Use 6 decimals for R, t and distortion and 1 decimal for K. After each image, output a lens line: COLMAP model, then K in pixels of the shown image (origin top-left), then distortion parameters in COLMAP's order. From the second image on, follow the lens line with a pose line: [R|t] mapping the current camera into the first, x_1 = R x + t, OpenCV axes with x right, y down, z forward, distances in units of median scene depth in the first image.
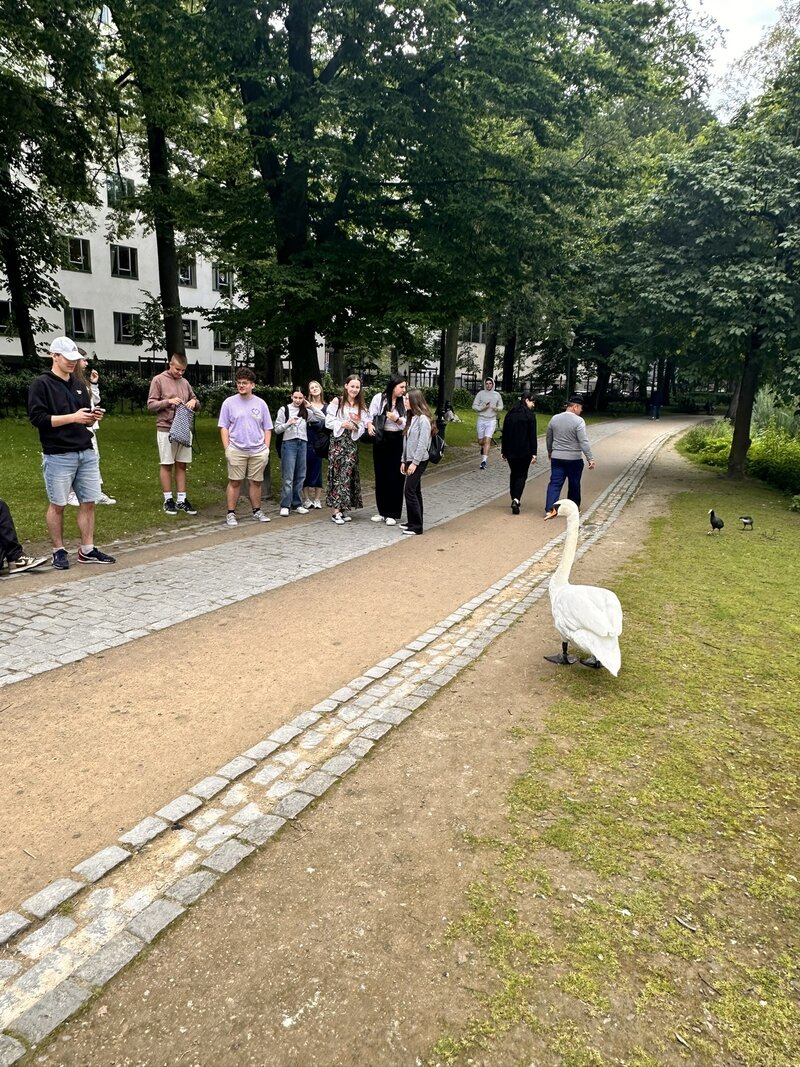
lens RADIAL K [[733.8, 0, 395.1], [0, 733.8, 538.1], [0, 0, 1]] dist [-0.008761, 0.010633]
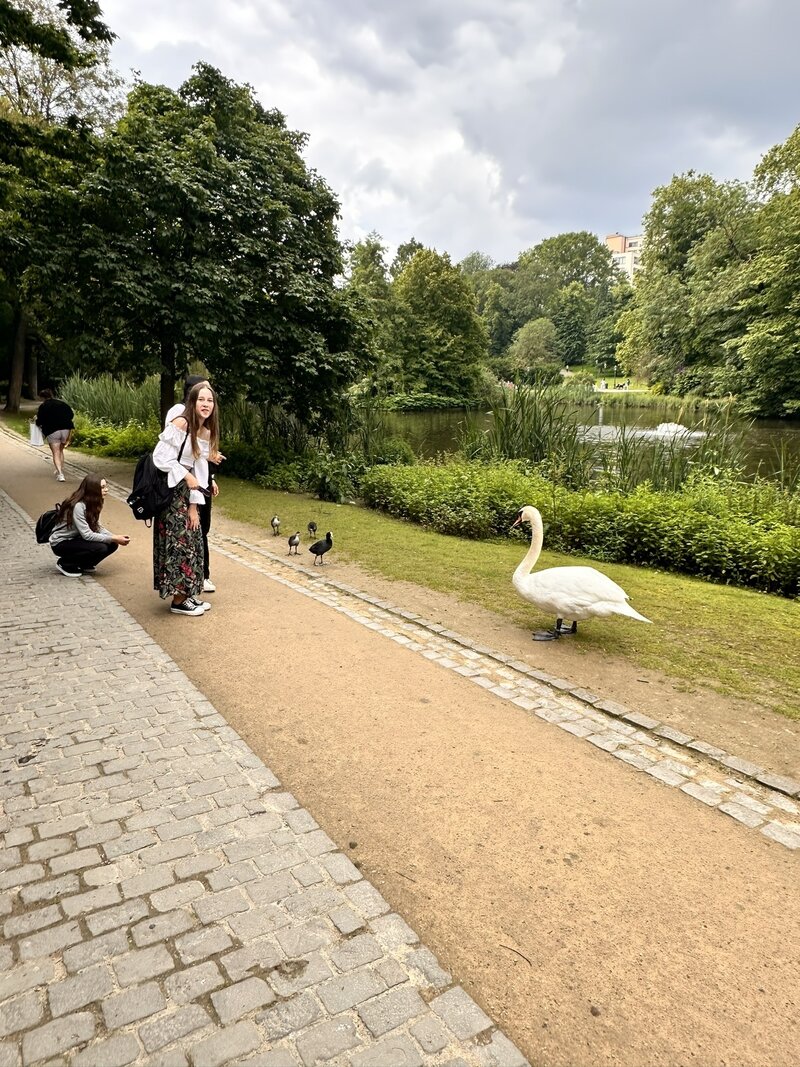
lens RADIAL K [[733.8, 0, 397.6], [0, 733.8, 531.4], [0, 0, 1]] dist [-0.008761, 0.010633]
pose [[0.535735, -0.187573, 0.823289, -0.725930], [0.177405, 0.978256, 0.107437, -0.140135], [-0.825539, 0.088498, 0.557362, 0.502770]]
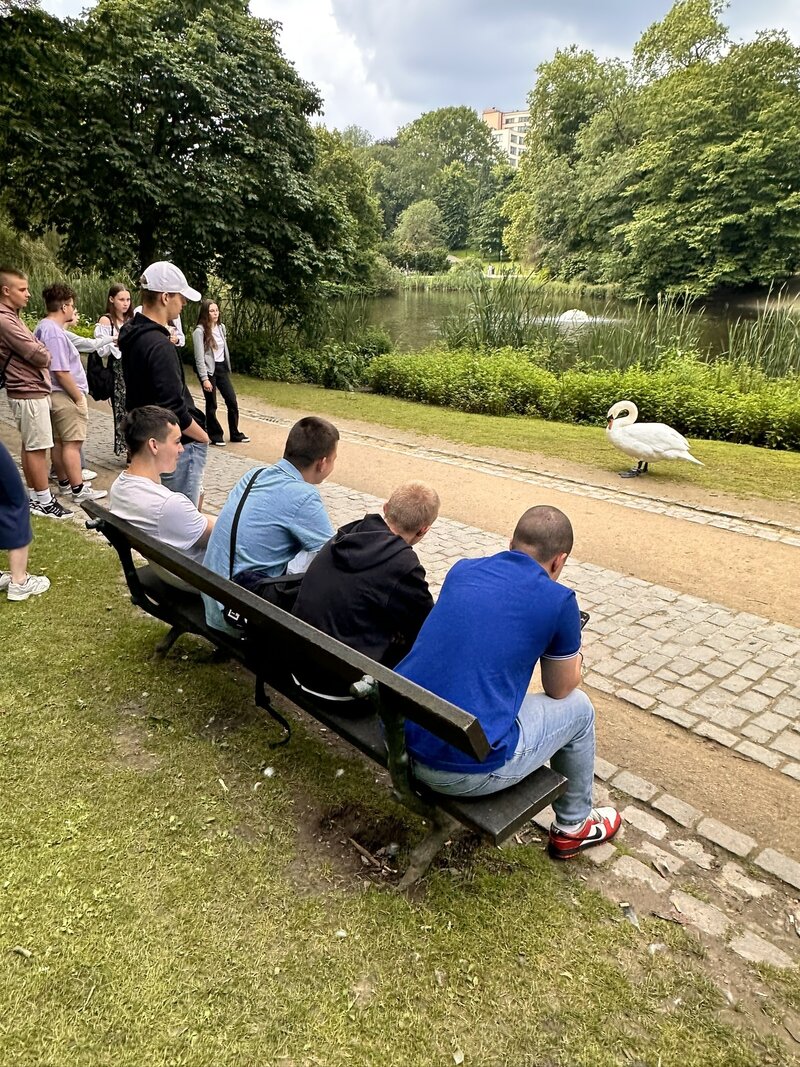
lens RADIAL K [[733.8, 0, 398.2], [0, 733.8, 529.1], [0, 0, 1]] dist [-0.008761, 0.010633]
pose [[0.384625, -0.331816, 0.861372, -1.255074], [0.194705, 0.941325, 0.275674, -0.236364], [-0.902304, 0.061683, 0.426664, 0.716614]]
